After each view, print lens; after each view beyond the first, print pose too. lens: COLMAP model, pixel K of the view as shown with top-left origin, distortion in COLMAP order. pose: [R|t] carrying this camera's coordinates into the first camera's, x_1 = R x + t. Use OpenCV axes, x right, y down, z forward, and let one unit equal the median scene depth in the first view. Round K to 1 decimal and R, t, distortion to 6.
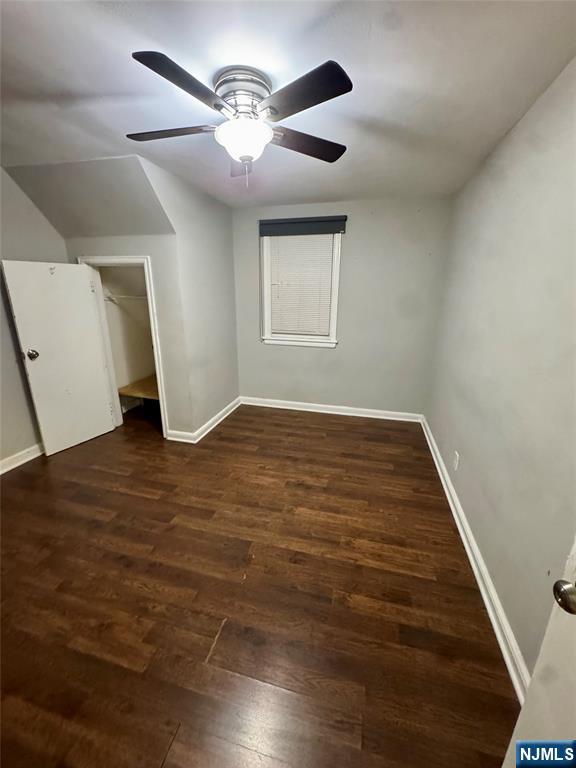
lens RADIAL K [[305.8, 0, 288.7], [0, 305.8, 376.2], [0, 0, 1]] dist [-0.001913, -0.000699]
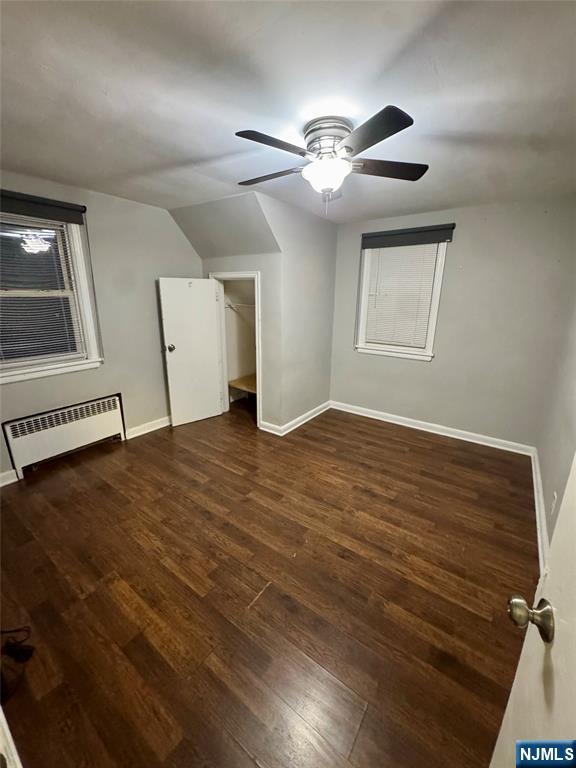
lens RADIAL K [[305.8, 0, 288.7], [0, 305.8, 376.2], [0, 0, 1]] dist [-0.001913, -0.000699]
pose [[0.932581, 0.095998, -0.347963, 0.110276], [-0.104269, 0.994536, -0.005073, 0.005762], [0.345574, 0.041012, 0.937495, -0.061367]]
